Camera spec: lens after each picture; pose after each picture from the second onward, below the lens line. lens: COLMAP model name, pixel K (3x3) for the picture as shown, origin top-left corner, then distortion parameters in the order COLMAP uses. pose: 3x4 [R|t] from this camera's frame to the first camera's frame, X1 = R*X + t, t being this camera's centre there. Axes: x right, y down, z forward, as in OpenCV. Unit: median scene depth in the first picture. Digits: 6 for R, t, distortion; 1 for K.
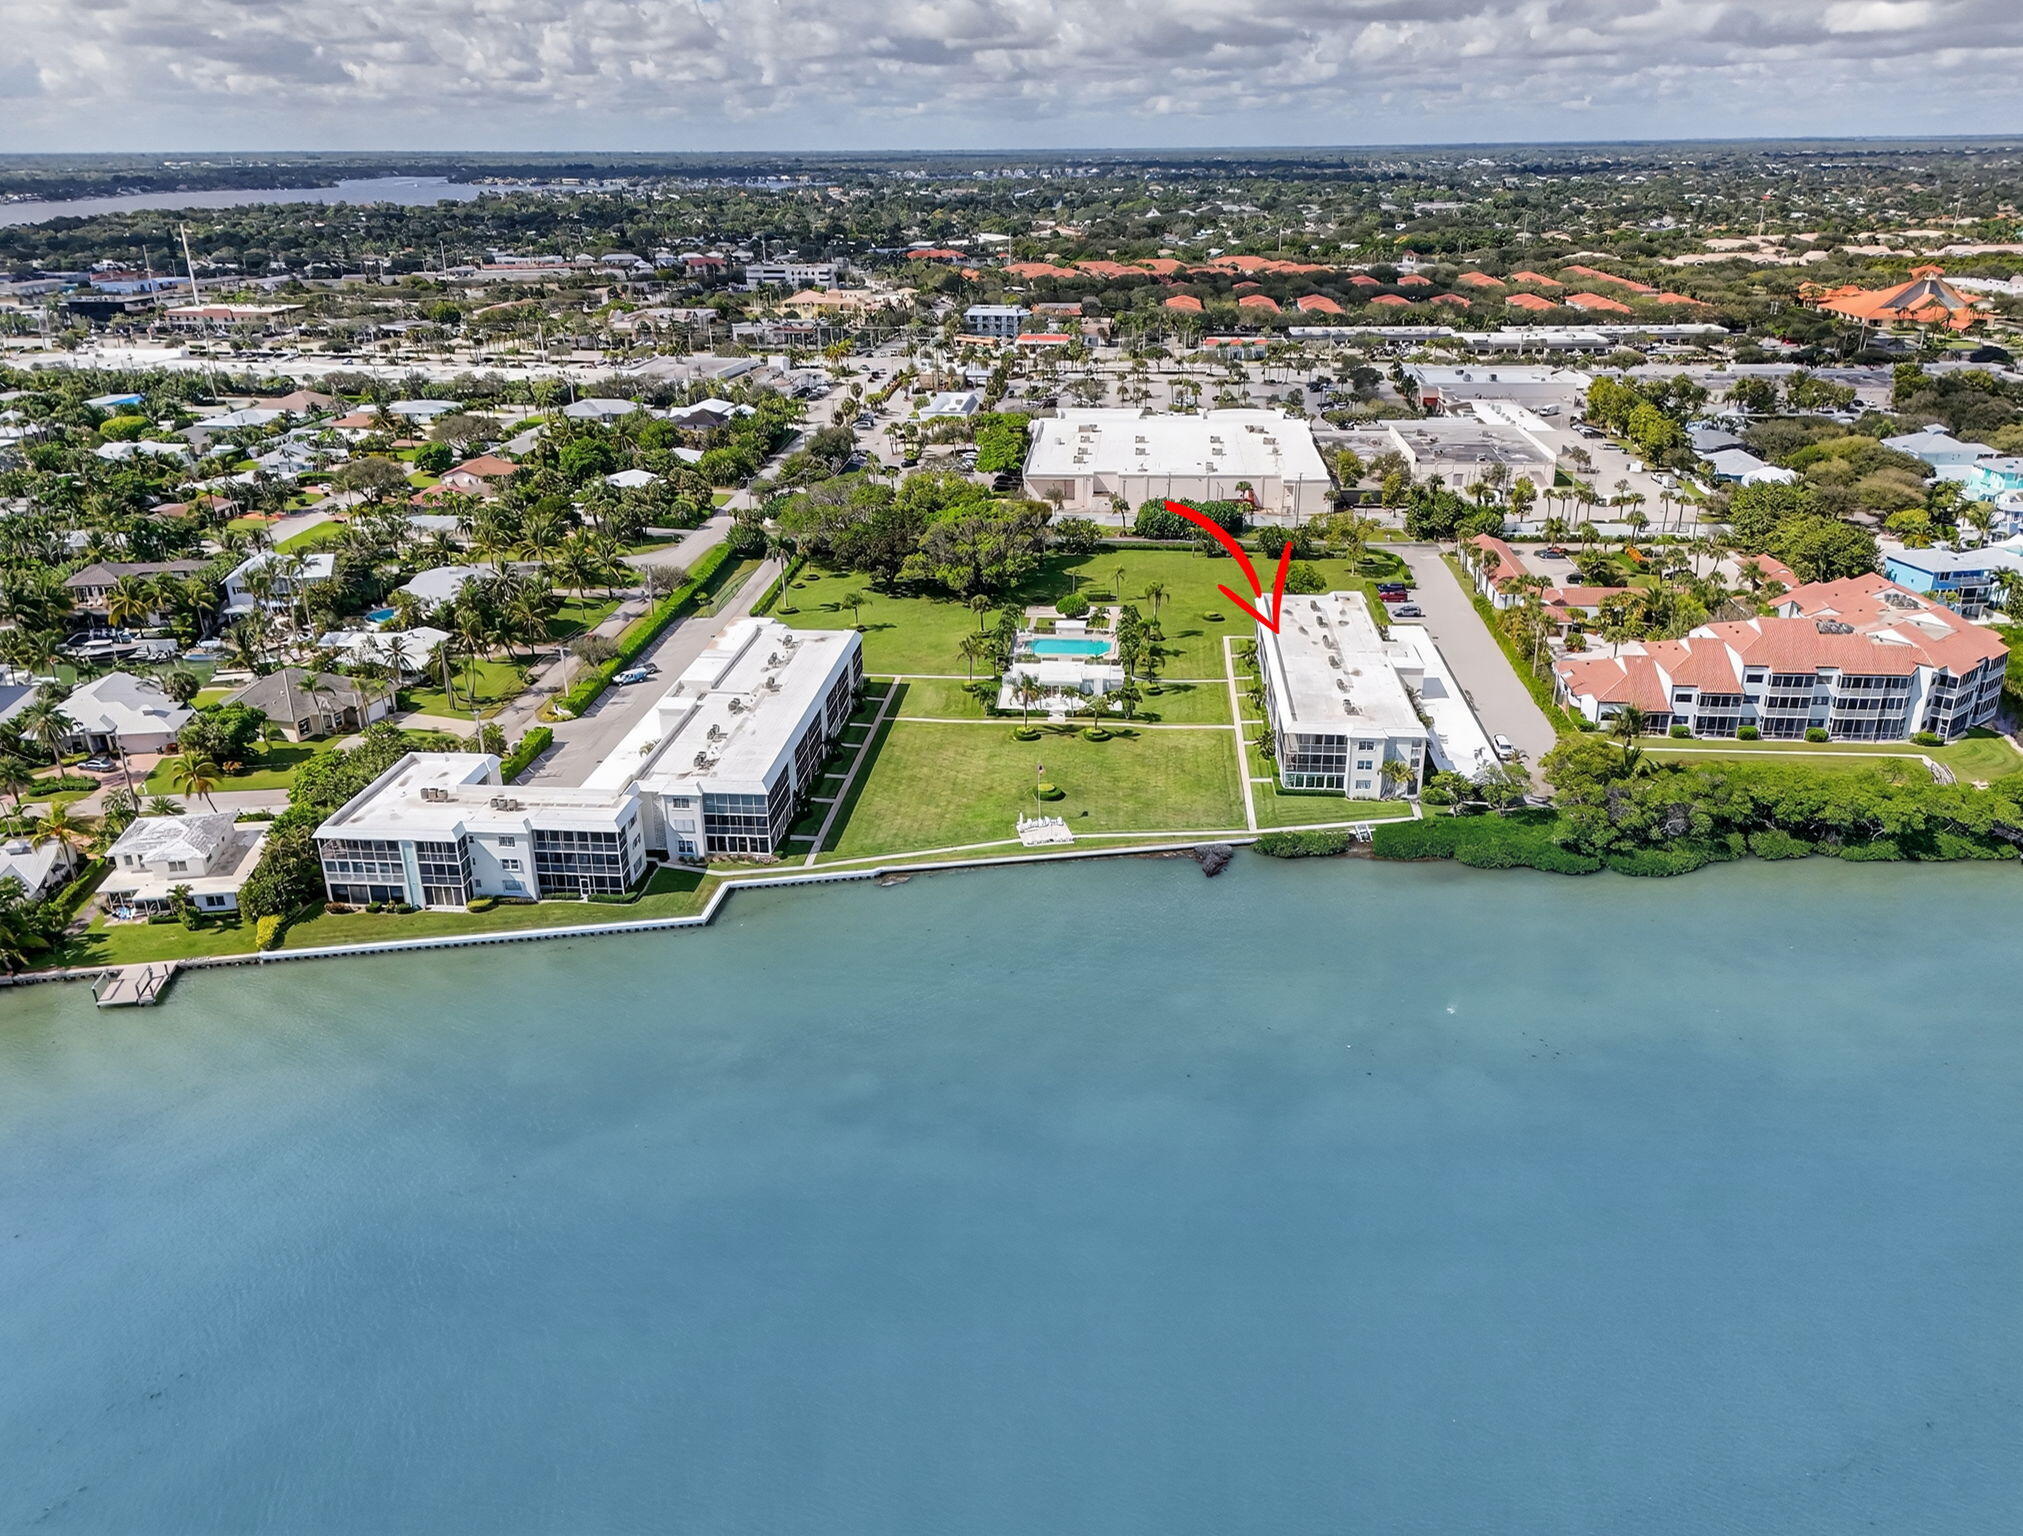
lens RADIAL K [[1521.8, 0, 999.7], [0, 1521.8, 764.5], [0, 0, 1]] dist [0.058800, -0.037602]
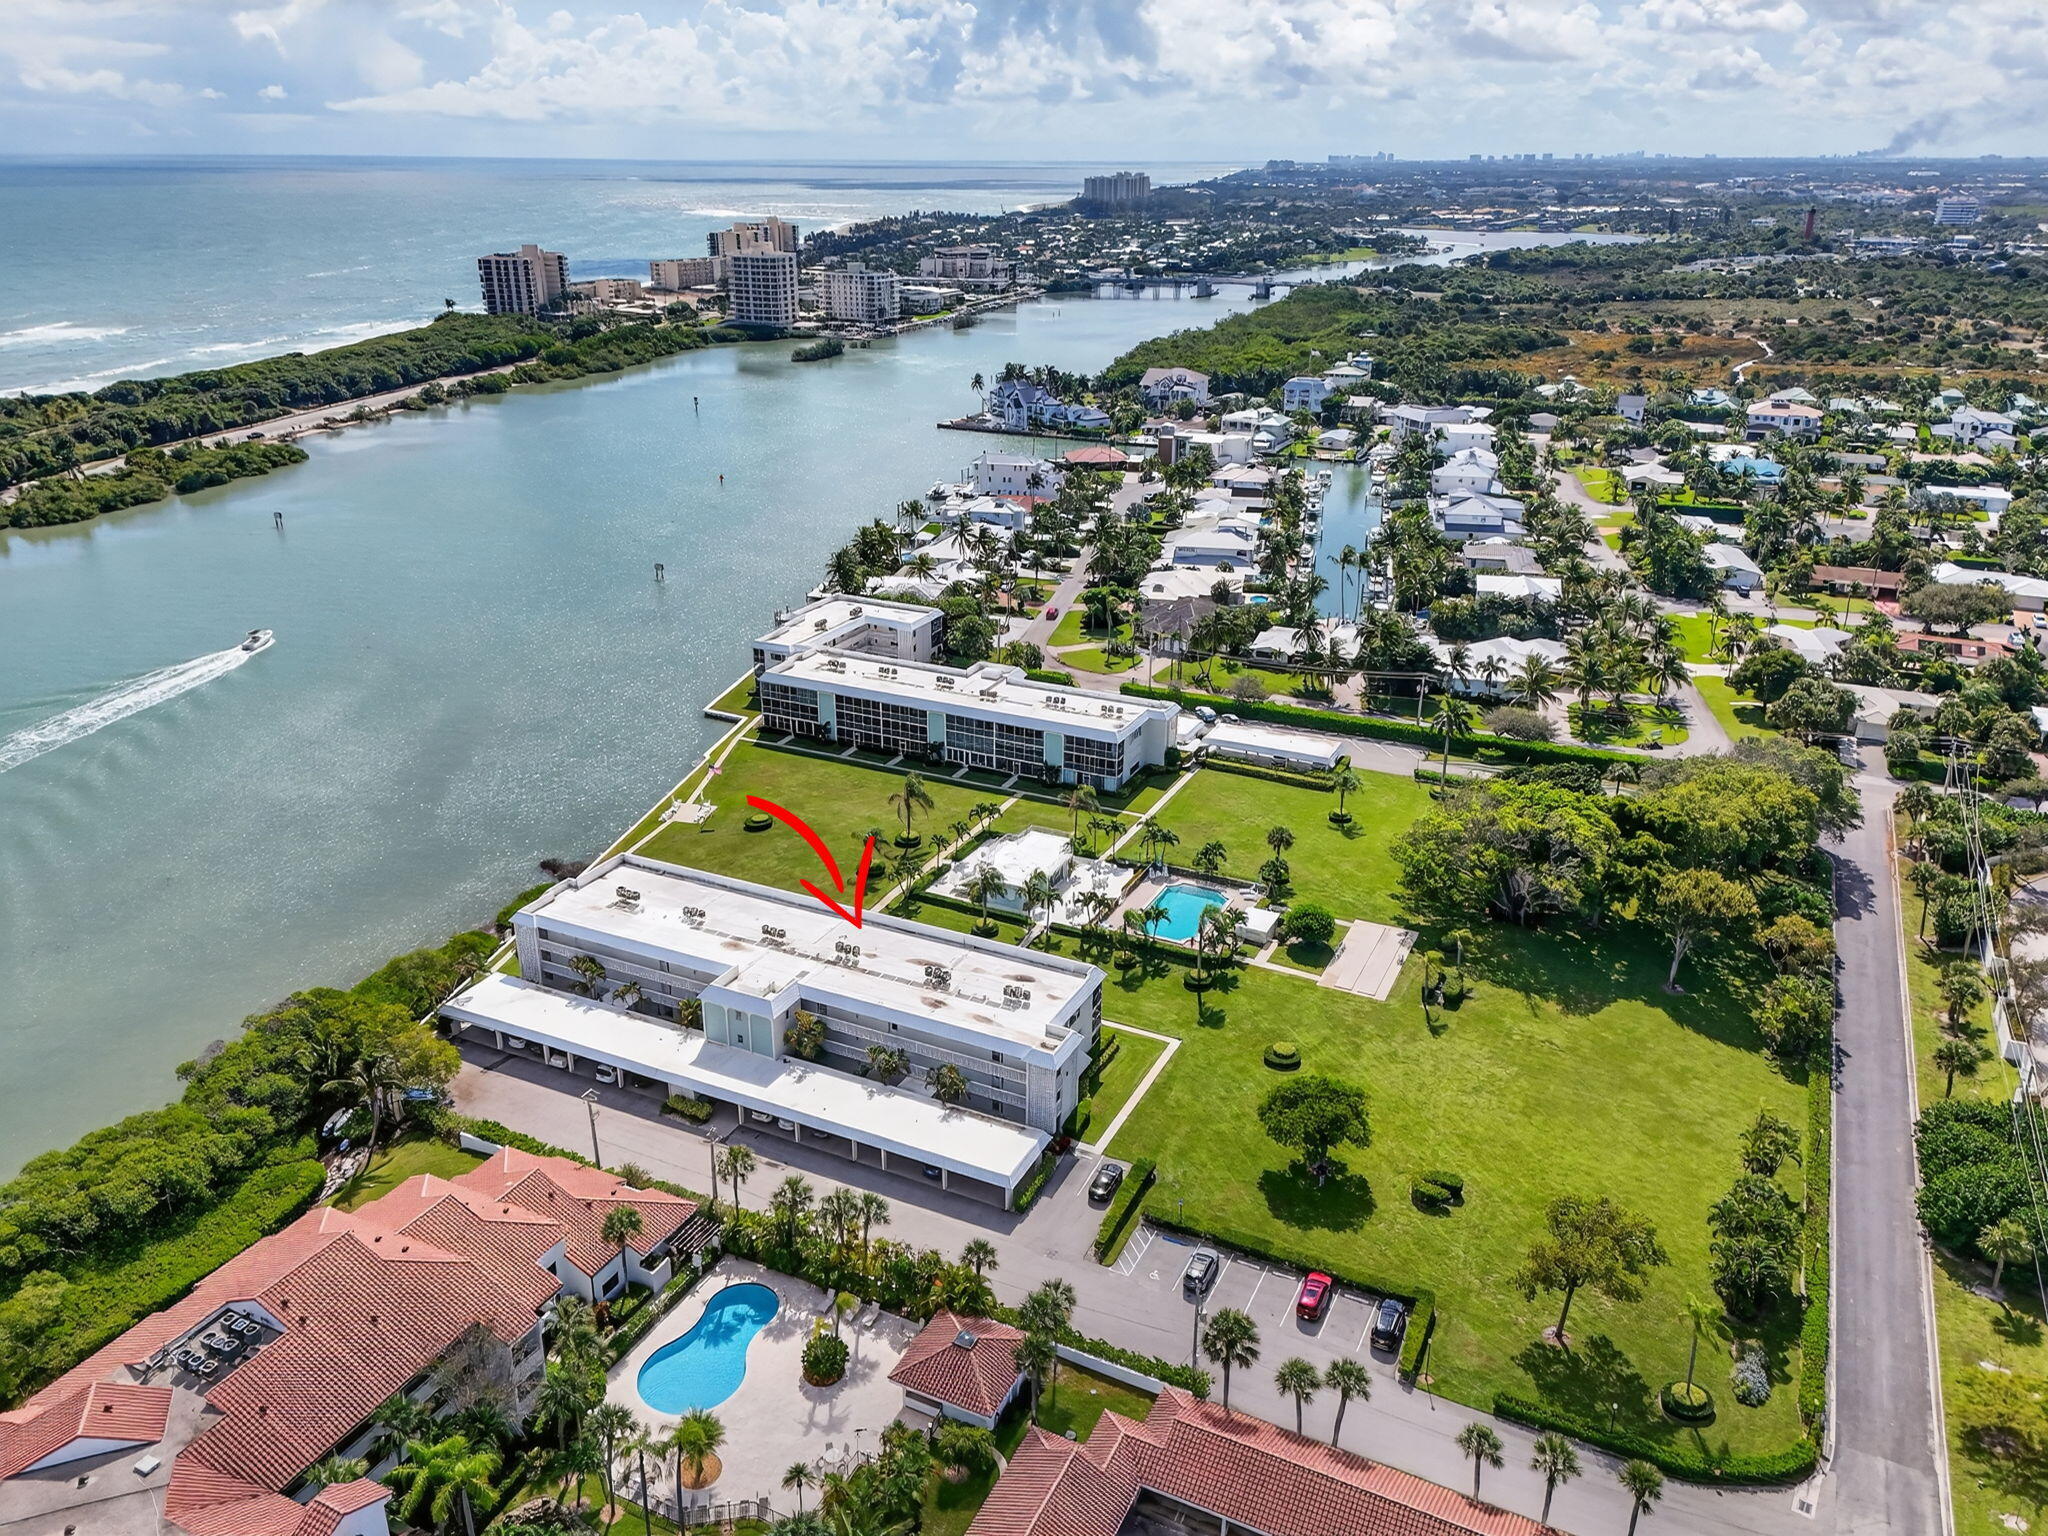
lens RADIAL K [[1510.1, 0, 1035.6], [0, 1510.1, 760.6], [0, 0, 1]] dist [0.057603, -0.043578]
pose [[-0.344480, 0.356833, -0.868334, 0.876266], [-0.352435, 0.808139, 0.471913, -0.590293], [0.870128, 0.468596, -0.152627, 1.320292]]
